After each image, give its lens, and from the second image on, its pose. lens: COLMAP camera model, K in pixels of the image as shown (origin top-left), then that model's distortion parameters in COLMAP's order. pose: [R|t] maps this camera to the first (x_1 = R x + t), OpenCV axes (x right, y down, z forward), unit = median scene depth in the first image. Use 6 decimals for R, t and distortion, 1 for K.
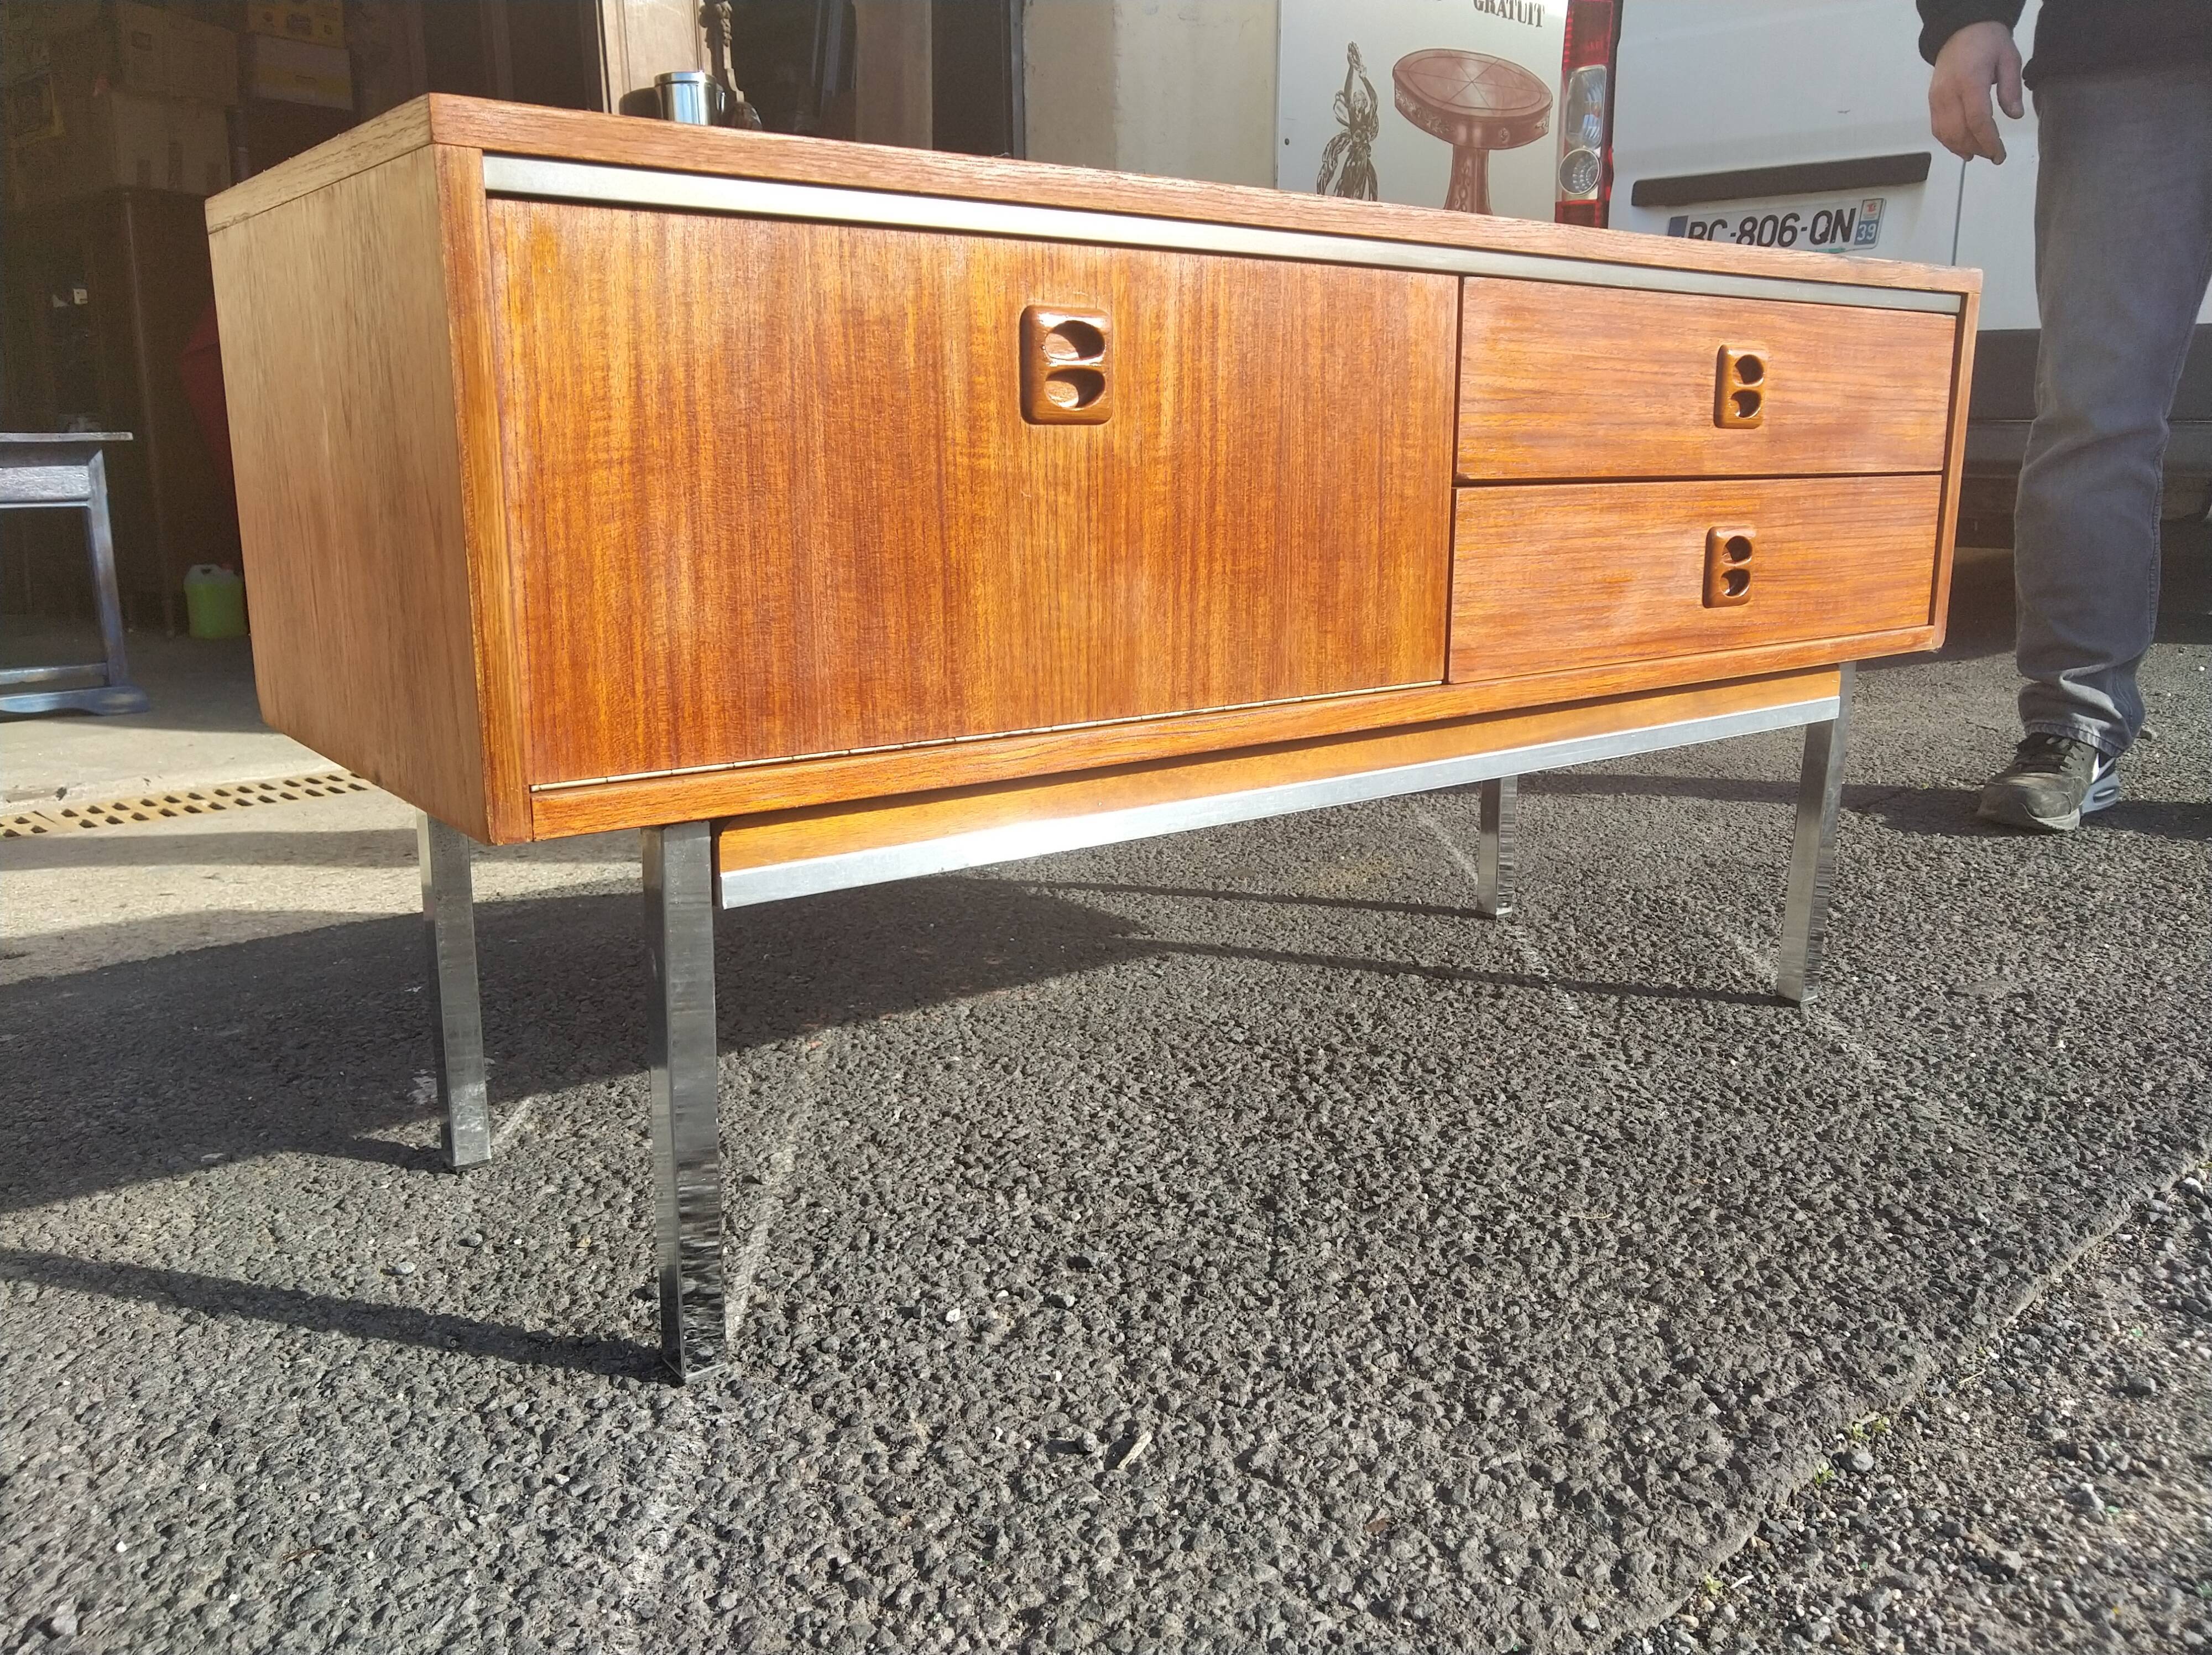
lens RADIAL K [[1777.5, 0, 1108.8], [0, 1777.5, 800.7], [0, 0, 1]] dist [-0.036112, 0.062975]
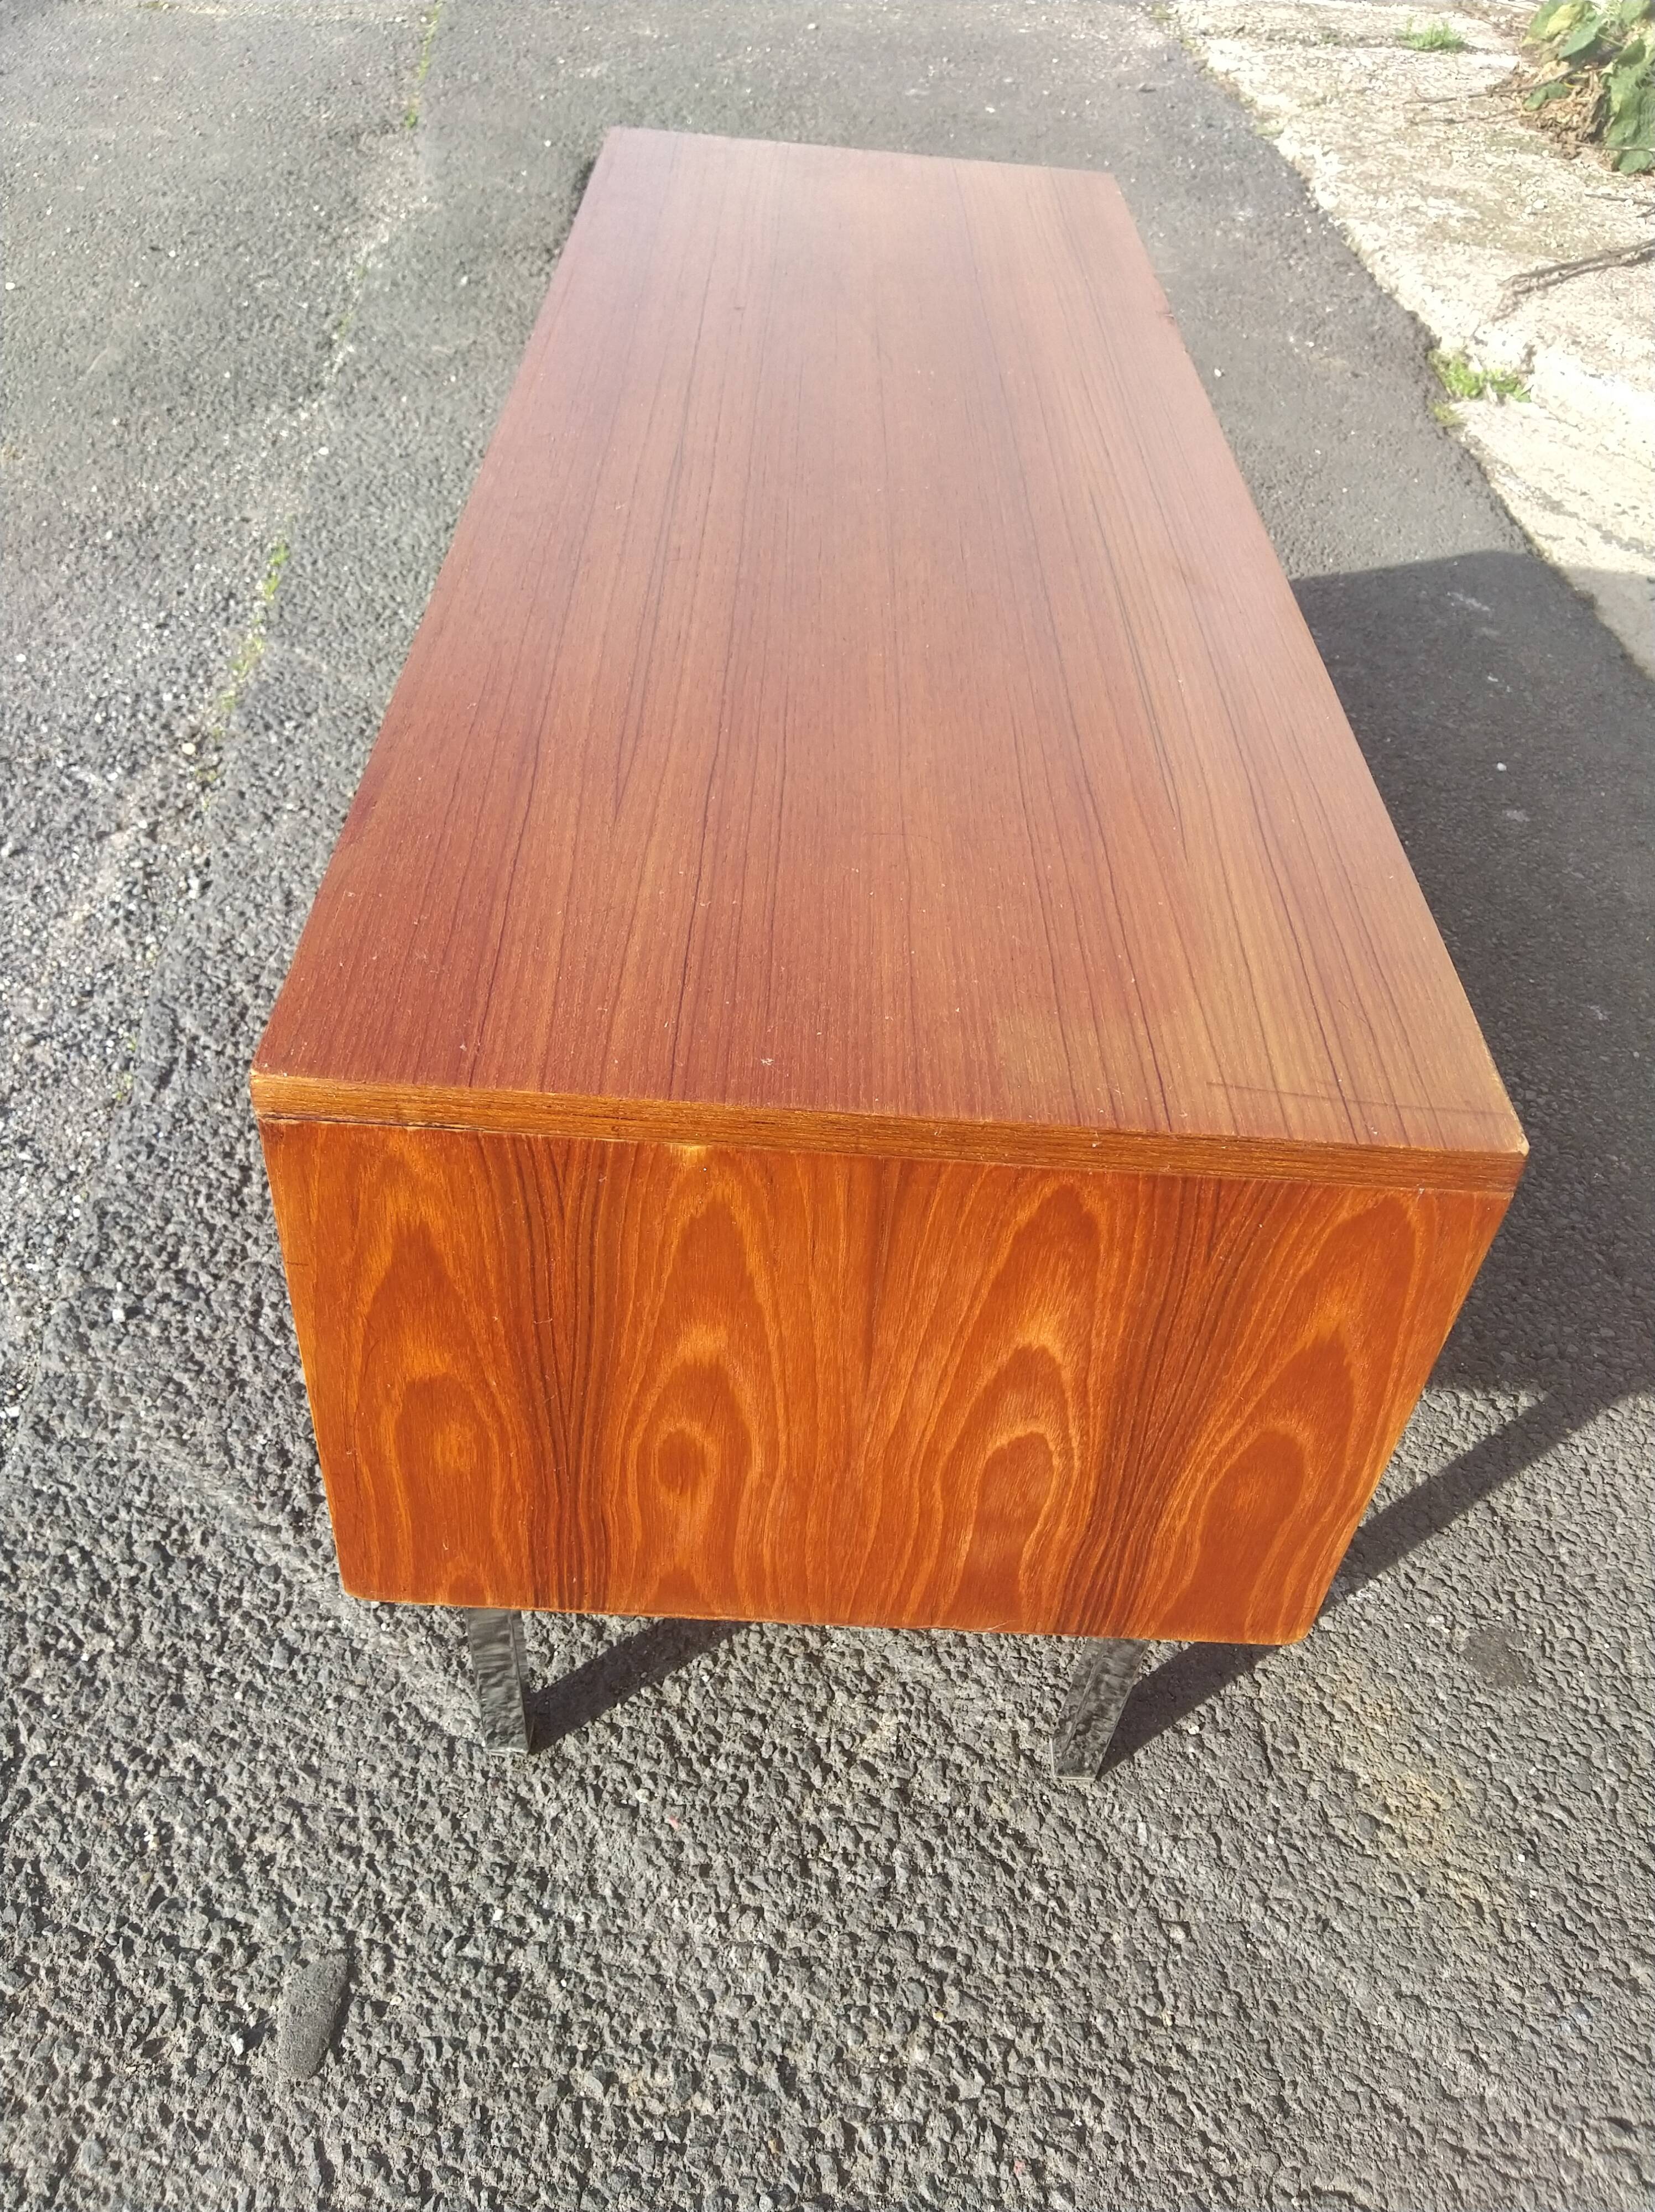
lens RADIAL K [[1777.5, 0, 834.9], [0, 1777.5, 1107.6], [0, 0, 1]] dist [-0.036112, 0.062975]
pose [[-0.600370, 0.488983, -0.632812, 1.072524], [-0.251721, 0.635524, 0.729895, -0.987115], [0.759073, 0.597499, -0.258462, 1.919966]]
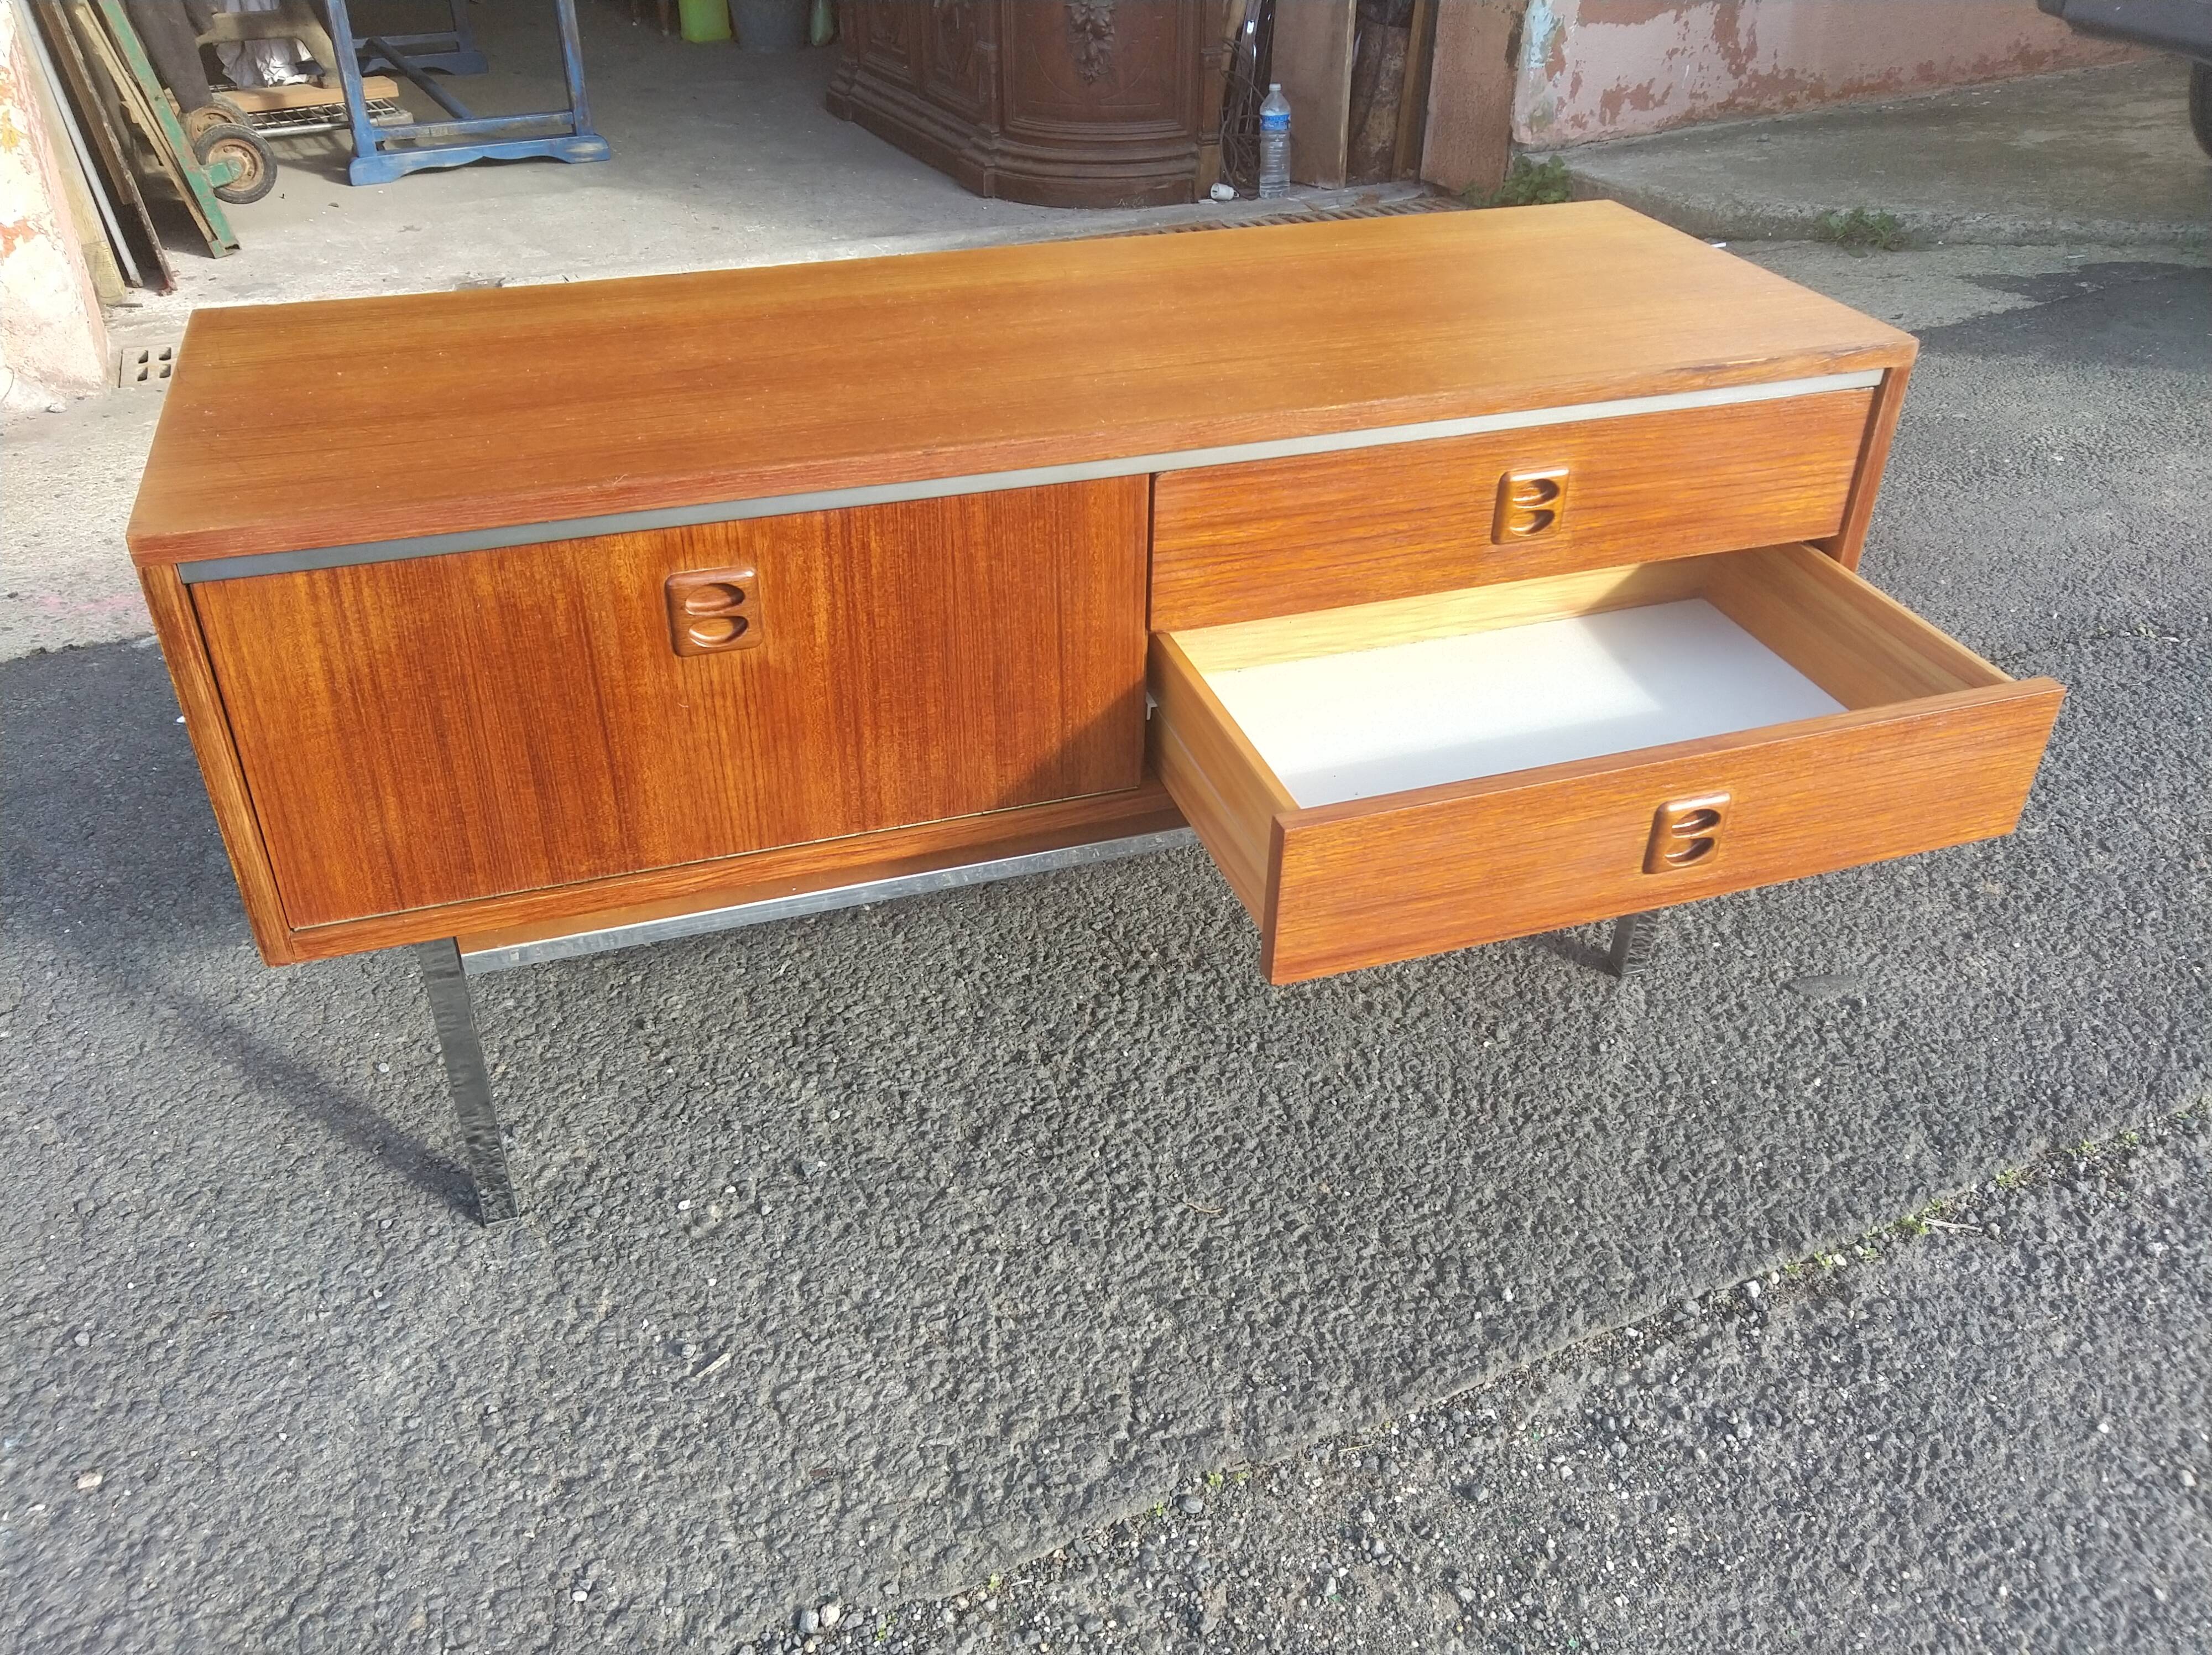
lens RADIAL K [[1777.5, 0, 1108.8], [0, 1777.5, 800.7], [0, 0, 1]] dist [-0.036112, 0.062975]
pose [[0.948967, 0.179505, -0.259308, 0.597924], [-0.075985, 0.928130, 0.364419, -0.607332], [0.306086, -0.326118, 0.894404, -0.068786]]
